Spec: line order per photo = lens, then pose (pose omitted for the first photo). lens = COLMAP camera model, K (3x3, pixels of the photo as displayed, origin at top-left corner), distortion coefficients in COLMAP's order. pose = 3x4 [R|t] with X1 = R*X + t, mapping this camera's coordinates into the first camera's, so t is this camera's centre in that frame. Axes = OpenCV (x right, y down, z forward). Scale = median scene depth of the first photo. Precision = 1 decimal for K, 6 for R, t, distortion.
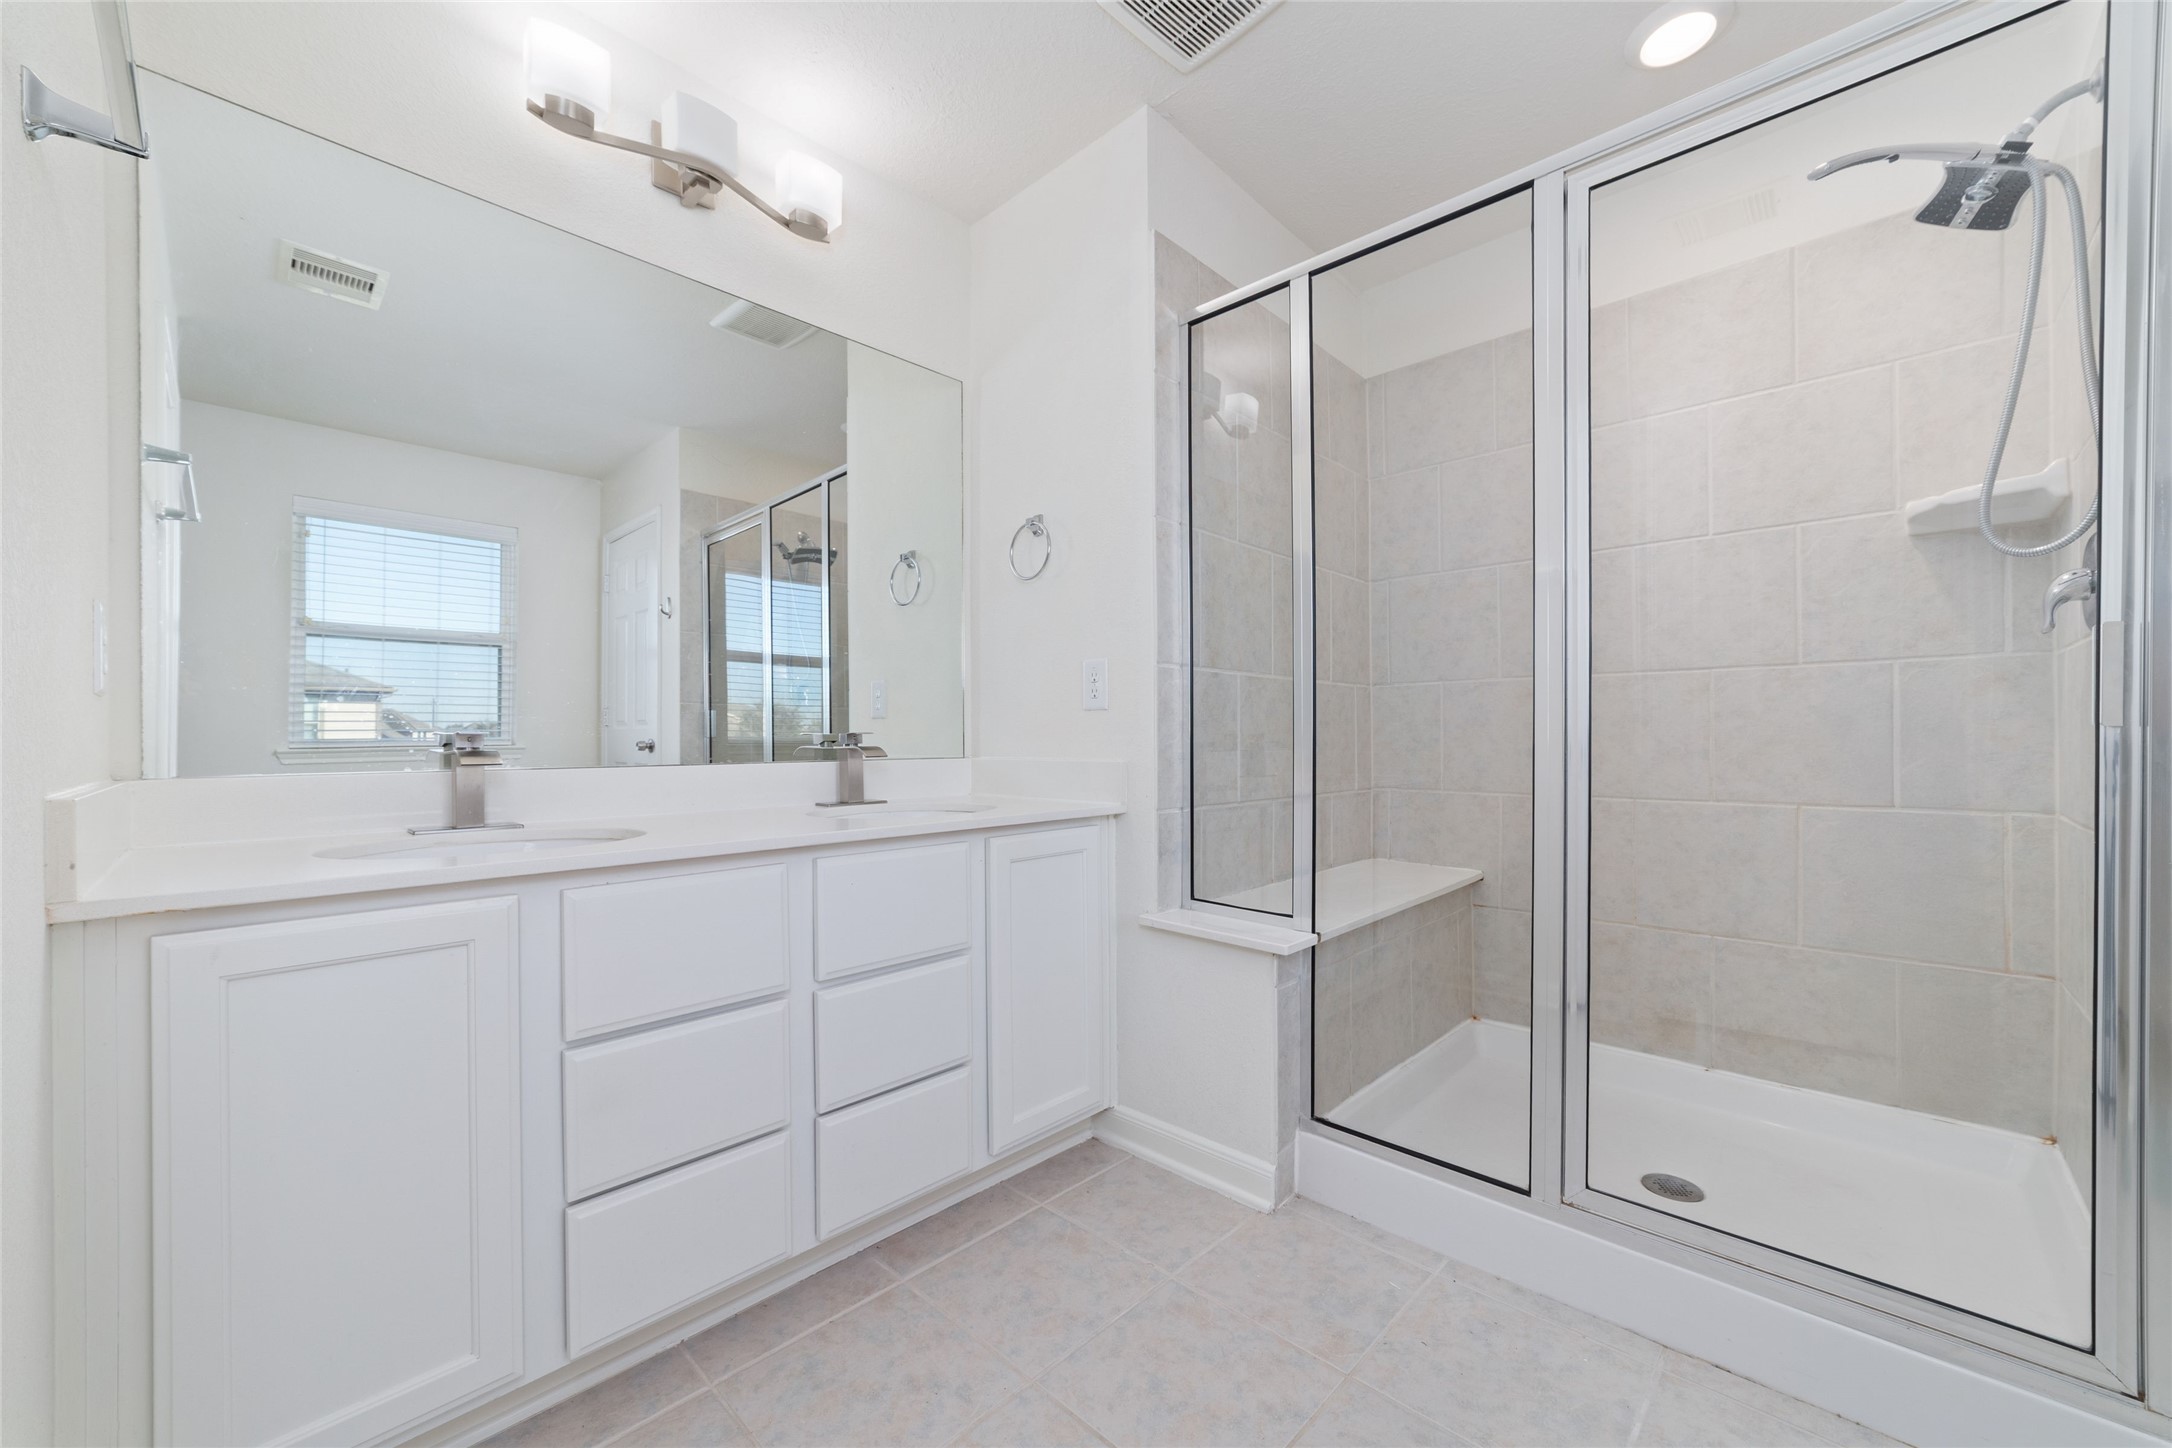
lens RADIAL K [[838.2, 0, 1084.3], [0, 838.2, 737.1], [0, 0, 1]] dist [-0.018780, 0.006325]
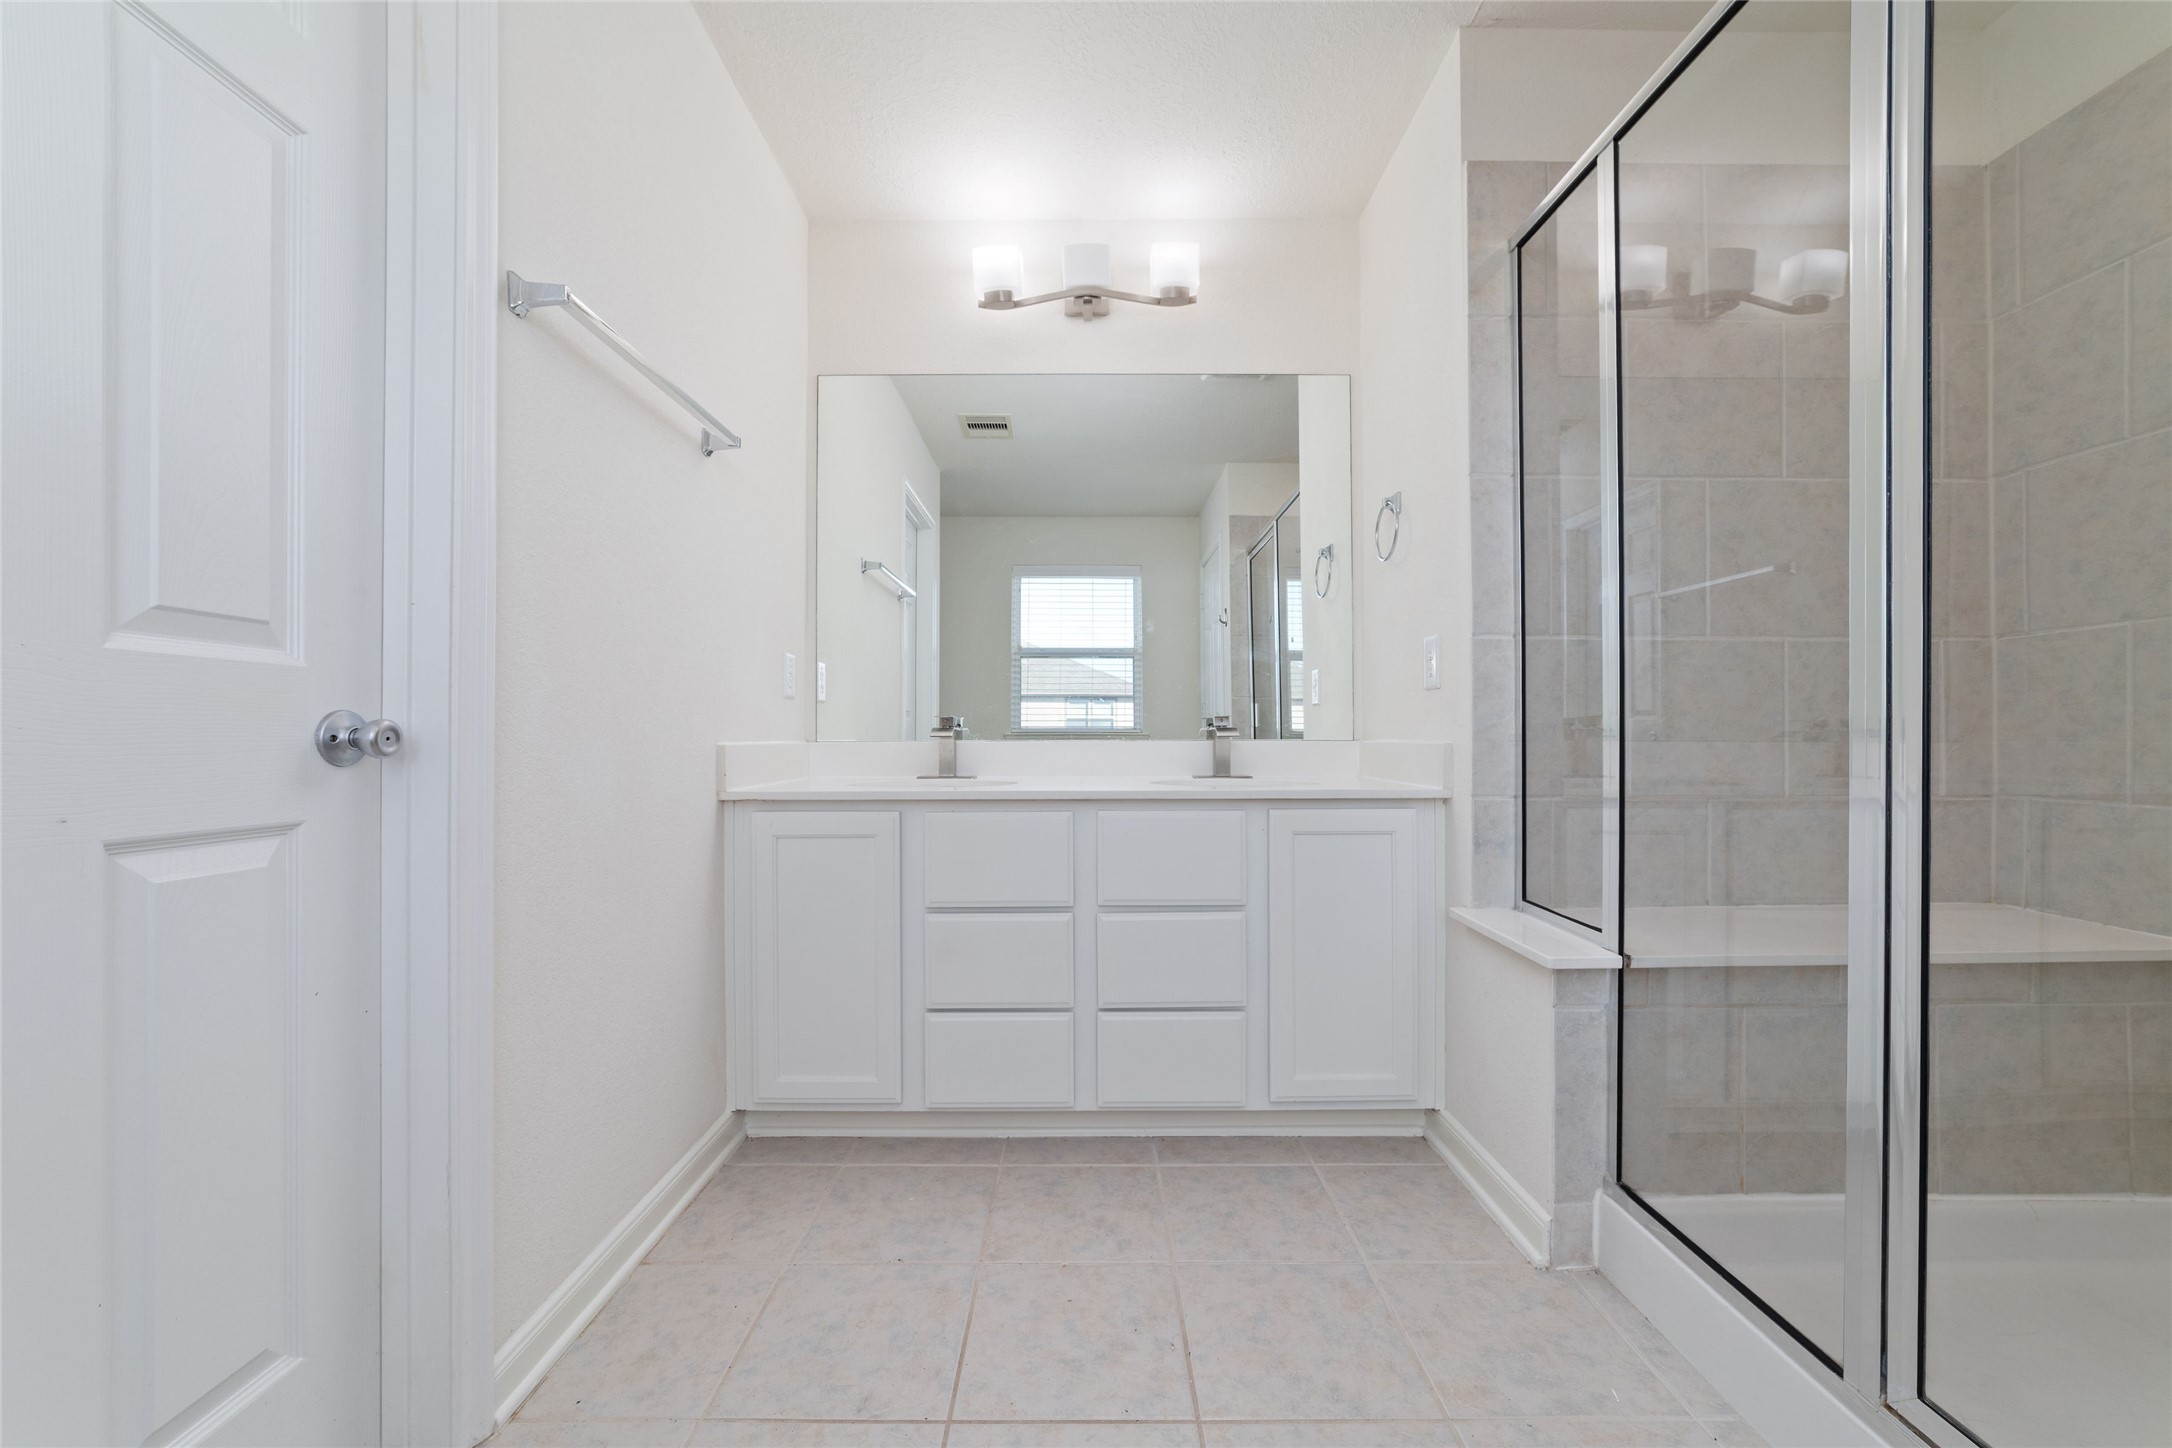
lens RADIAL K [[839.1, 0, 1080.8], [0, 839.1, 730.9], [0, 0, 1]] dist [-0.019441, 0.008290]
pose [[0.693776, -0.001009, -0.720190, 0.468222], [-0.000147, 0.999999, -0.001542, 0.018645], [0.720190, 0.001176, 0.693775, 0.061438]]
